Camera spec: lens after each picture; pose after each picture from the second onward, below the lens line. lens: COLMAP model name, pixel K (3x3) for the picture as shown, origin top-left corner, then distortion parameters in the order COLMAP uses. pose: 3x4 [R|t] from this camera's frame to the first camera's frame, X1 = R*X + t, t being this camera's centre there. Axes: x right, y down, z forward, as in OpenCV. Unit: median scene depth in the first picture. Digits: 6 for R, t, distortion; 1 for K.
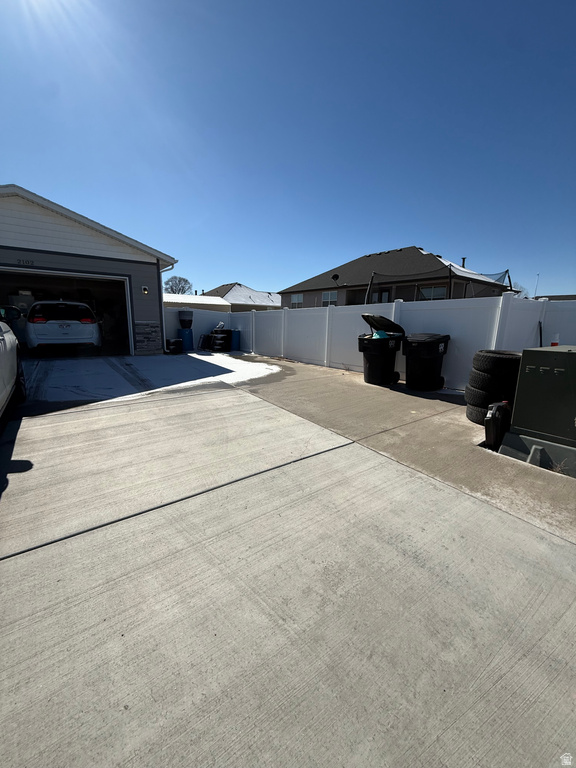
lens RADIAL K [[303.5, 0, 288.0], [0, 303.5, 384.0], [0, 0, 1]] dist [-0.001732, 0.000394]
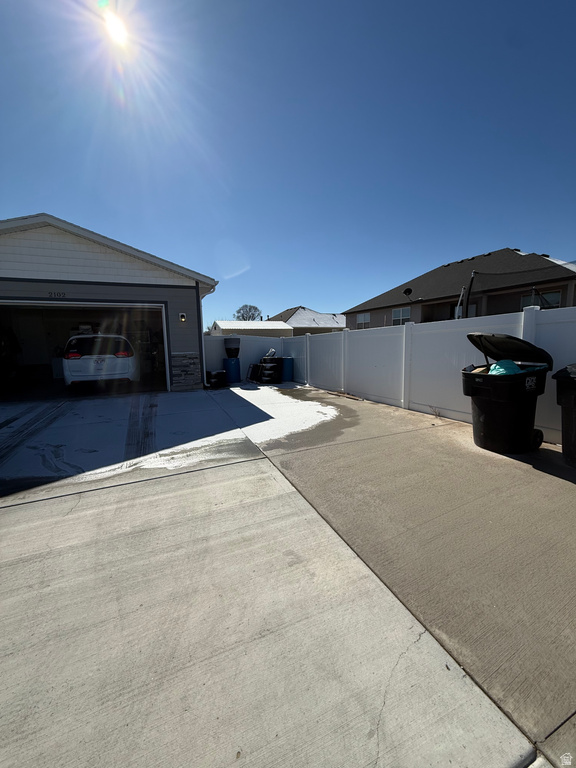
lens RADIAL K [[303.5, 0, 288.0], [0, 303.5, 384.0], [0, 0, 1]] dist [-0.001732, 0.000394]
pose [[0.975899, -0.010901, -0.217951, 0.015748], [-0.004532, 0.997524, -0.070185, -0.056675], [0.218176, 0.069481, 0.973433, 0.224188]]
